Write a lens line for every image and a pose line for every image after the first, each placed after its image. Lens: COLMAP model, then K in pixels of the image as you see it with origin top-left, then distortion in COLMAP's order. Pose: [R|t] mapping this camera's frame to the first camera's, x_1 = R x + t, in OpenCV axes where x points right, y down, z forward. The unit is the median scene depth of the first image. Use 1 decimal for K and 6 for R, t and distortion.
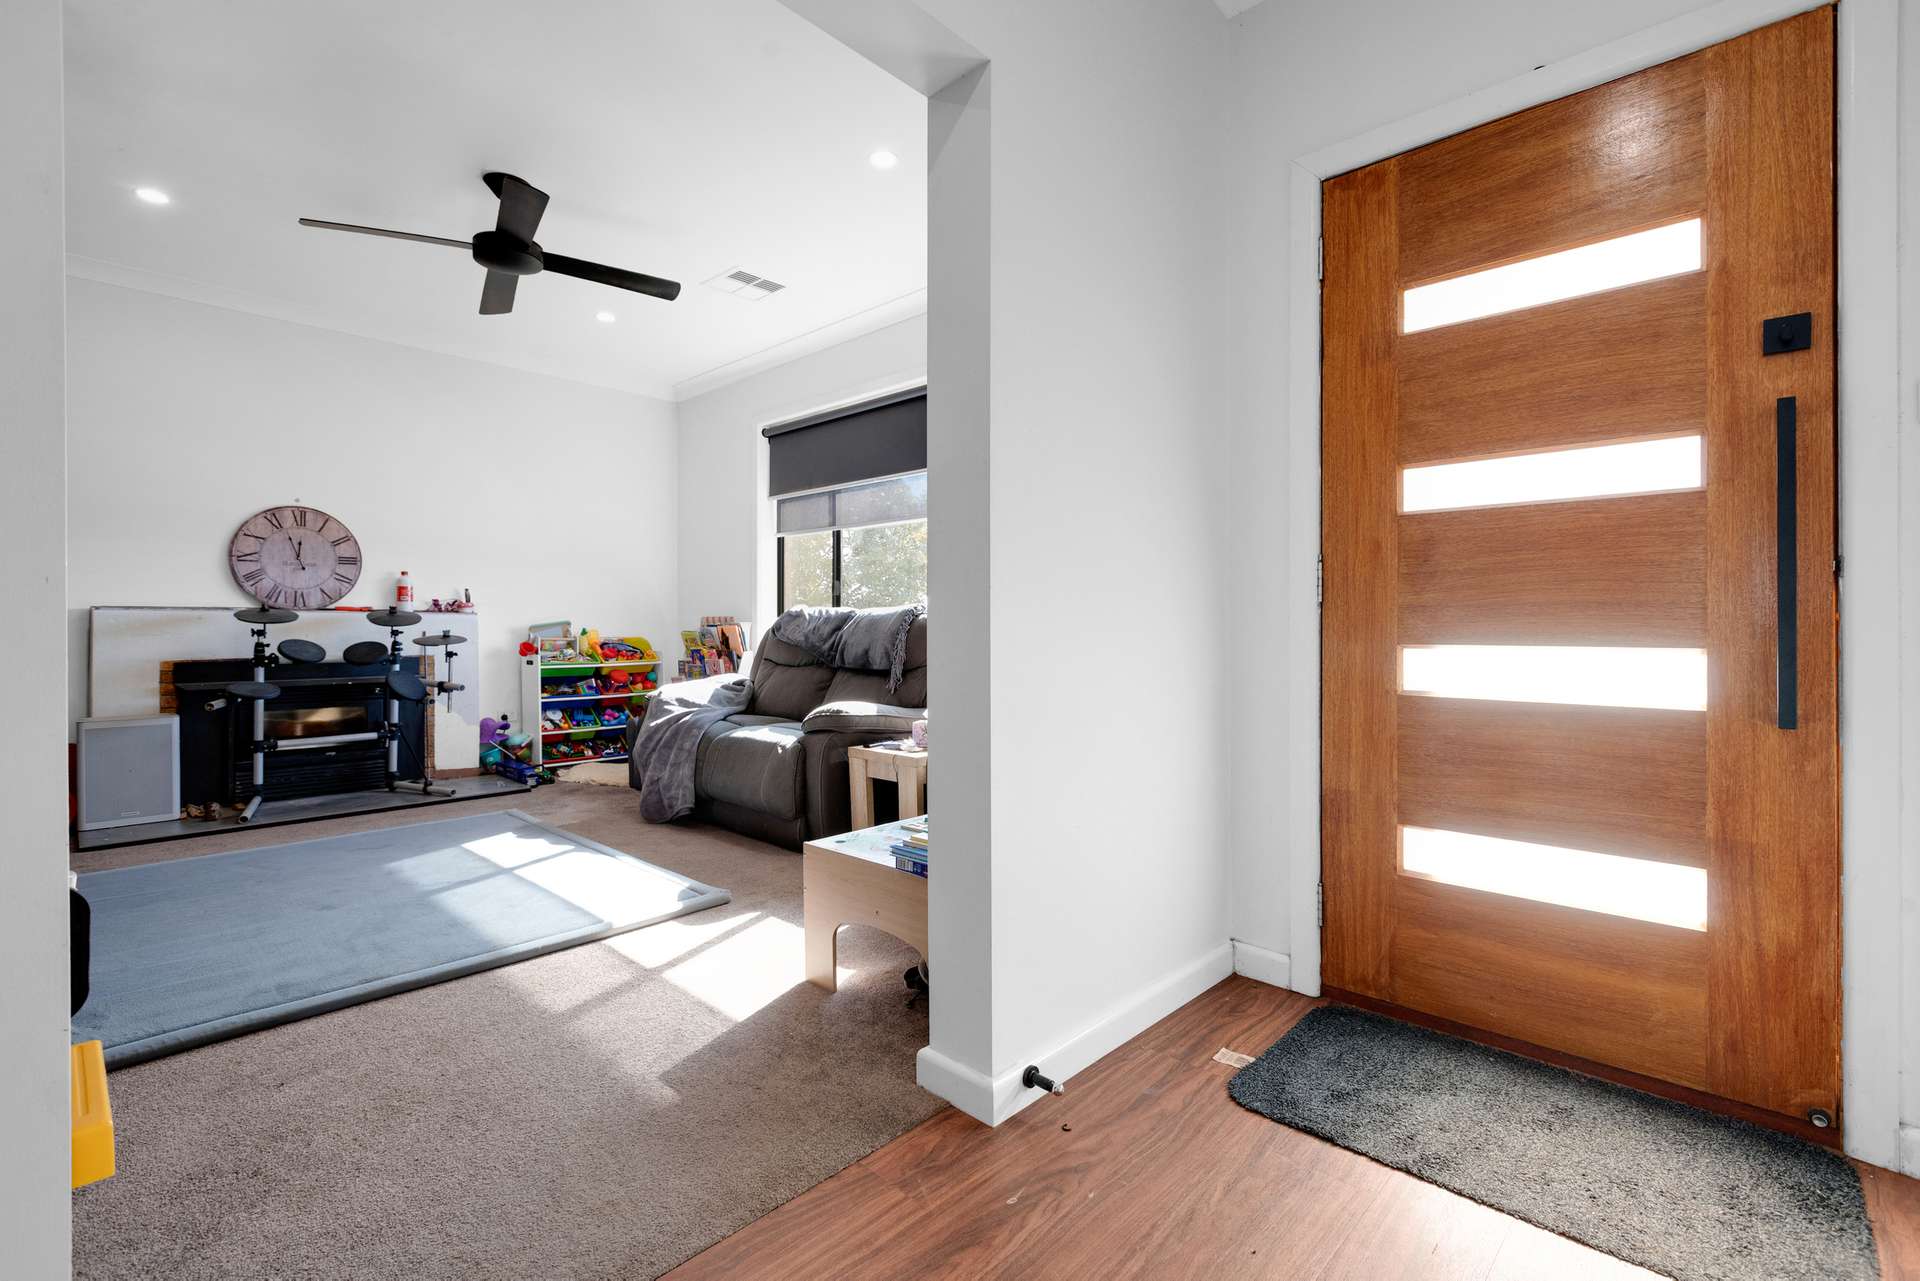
lens RADIAL K [[869.6, 0, 958.2], [0, 869.6, 634.5], [0, 0, 1]] dist [0.000827, 0.000134]
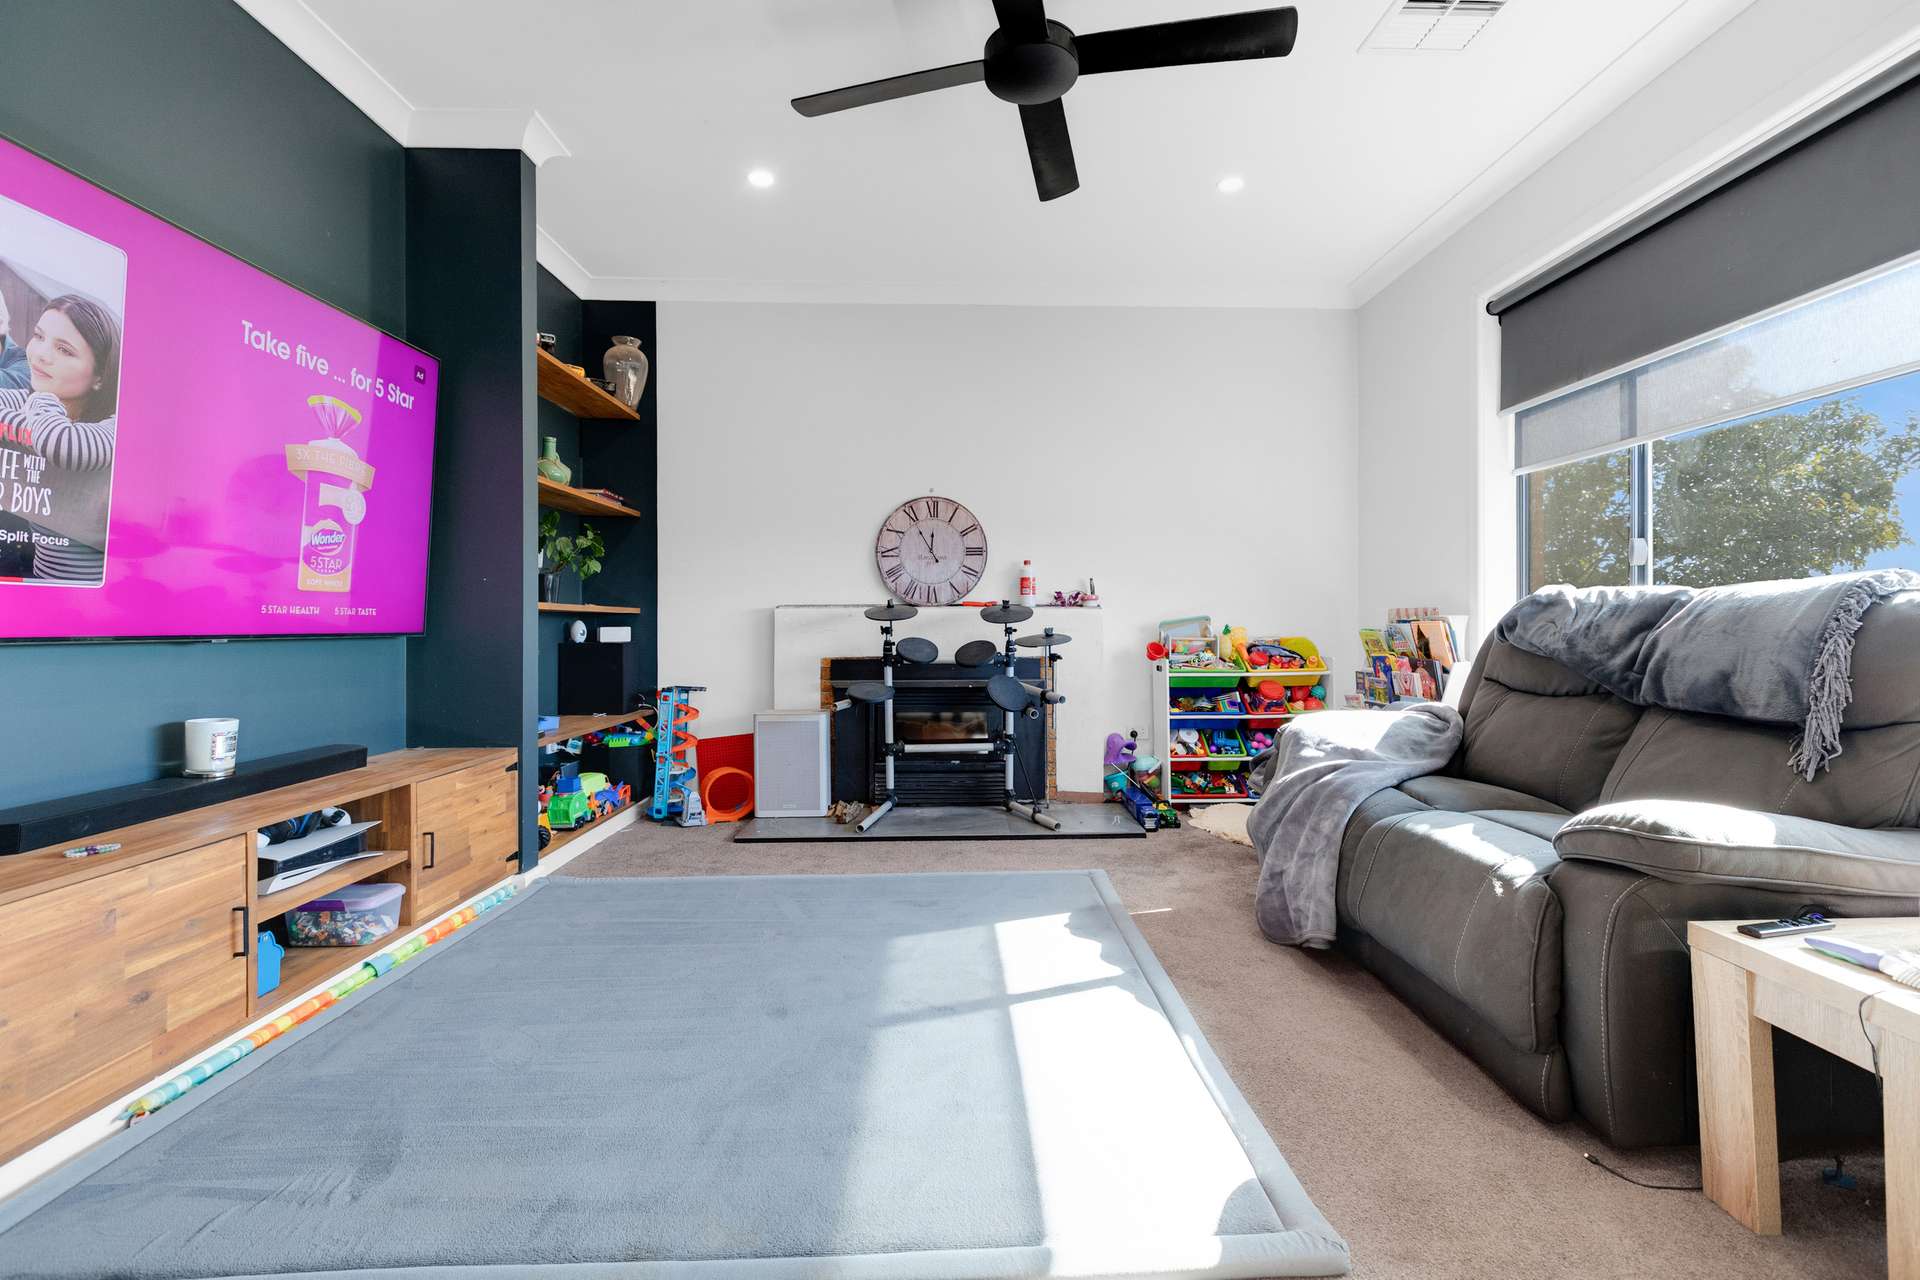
lens RADIAL K [[888.2, 0, 969.4], [0, 888.2, 621.3], [0, 0, 1]] dist [0.002505, 0.000459]
pose [[0.714844, -0.003062, -0.699277, -0.054320], [-0.004013, 0.999956, -0.008482, -0.003694], [0.699273, 0.008870, 0.714800, 0.337080]]
